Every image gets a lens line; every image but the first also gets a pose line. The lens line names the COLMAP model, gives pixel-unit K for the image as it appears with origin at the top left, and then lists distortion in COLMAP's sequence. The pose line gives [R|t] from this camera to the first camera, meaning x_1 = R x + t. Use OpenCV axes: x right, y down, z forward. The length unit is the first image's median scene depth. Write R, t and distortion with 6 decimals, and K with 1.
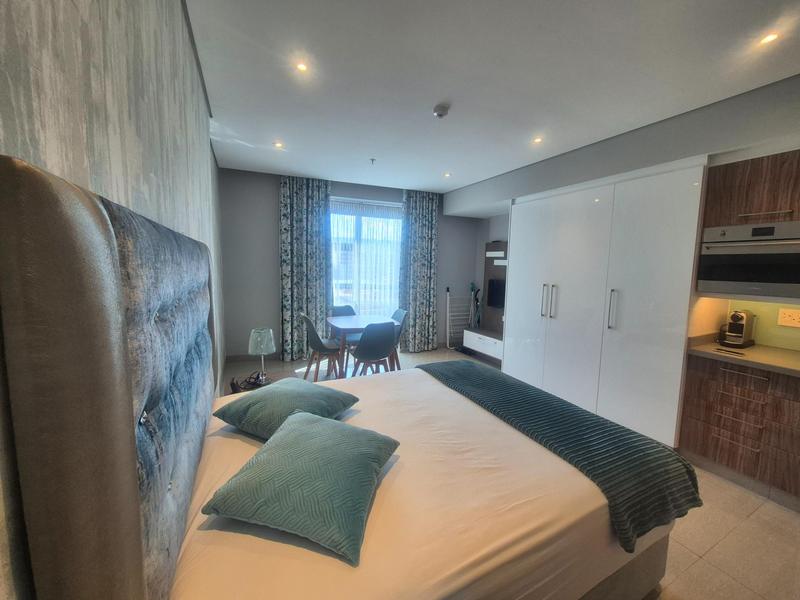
lens RADIAL K [[315.5, 0, 402.8], [0, 315.5, 295.0], [0, 0, 1]] dist [-0.000447, -0.000132]
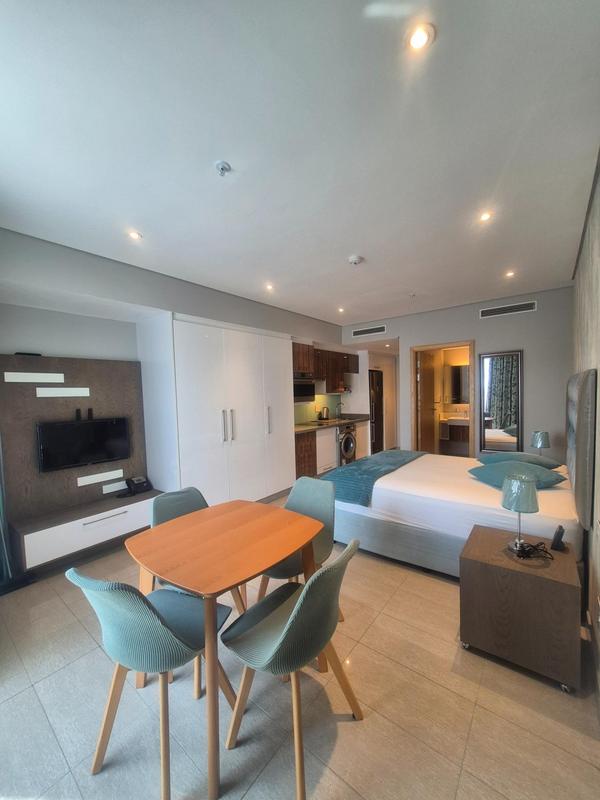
lens RADIAL K [[315.5, 0, 305.8], [0, 315.5, 410.0], [0, 0, 1]] dist [-0.000447, -0.000132]
pose [[-0.433113, -0.062258, 0.899187, -0.747011], [0.106160, 0.987144, 0.119482, -0.160869], [-0.895066, 0.147207, -0.420936, 1.478273]]
